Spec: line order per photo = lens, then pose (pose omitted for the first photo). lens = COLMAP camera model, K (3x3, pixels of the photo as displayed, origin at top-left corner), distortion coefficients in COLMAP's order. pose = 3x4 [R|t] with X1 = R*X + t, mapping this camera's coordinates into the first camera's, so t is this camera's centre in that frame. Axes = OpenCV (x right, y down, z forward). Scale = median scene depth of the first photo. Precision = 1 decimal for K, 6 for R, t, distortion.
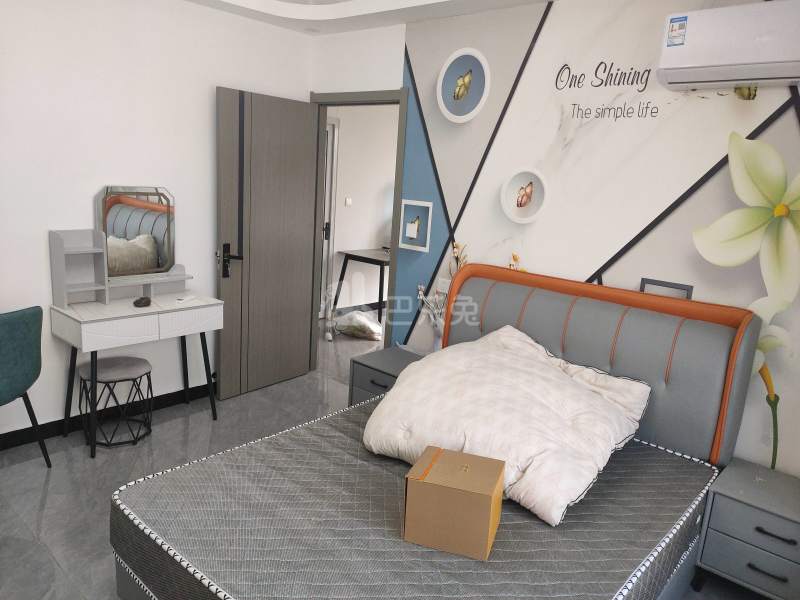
lens RADIAL K [[606.2, 0, 407.4], [0, 606.2, 299.4], [0, 0, 1]] dist [0.036217, -0.016995]
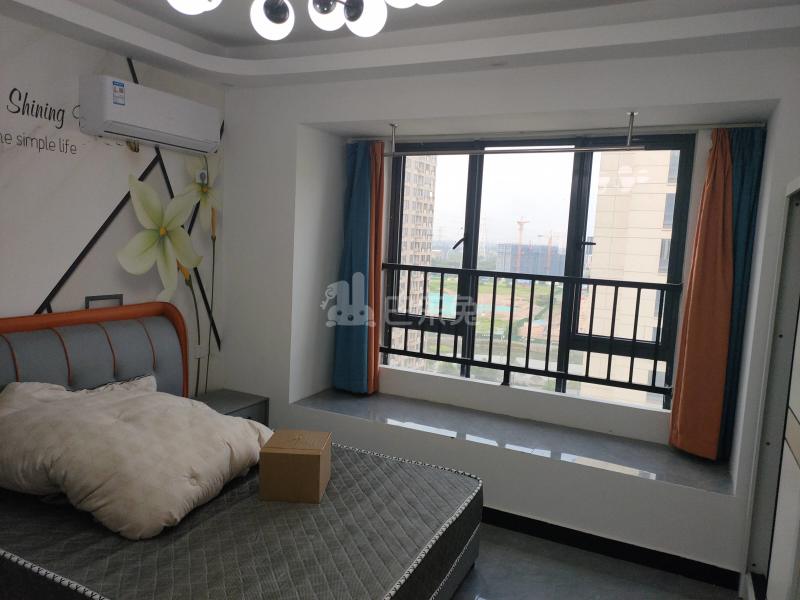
lens RADIAL K [[559.3, 0, 404.0], [0, 559.3, 298.4], [0, 0, 1]] dist [0.029179, -0.004060]
pose [[-0.240882, -0.188427, 0.952088, -0.771391], [0.133922, 0.965137, 0.224892, -0.194947], [-0.961270, 0.181678, -0.207249, 0.680403]]
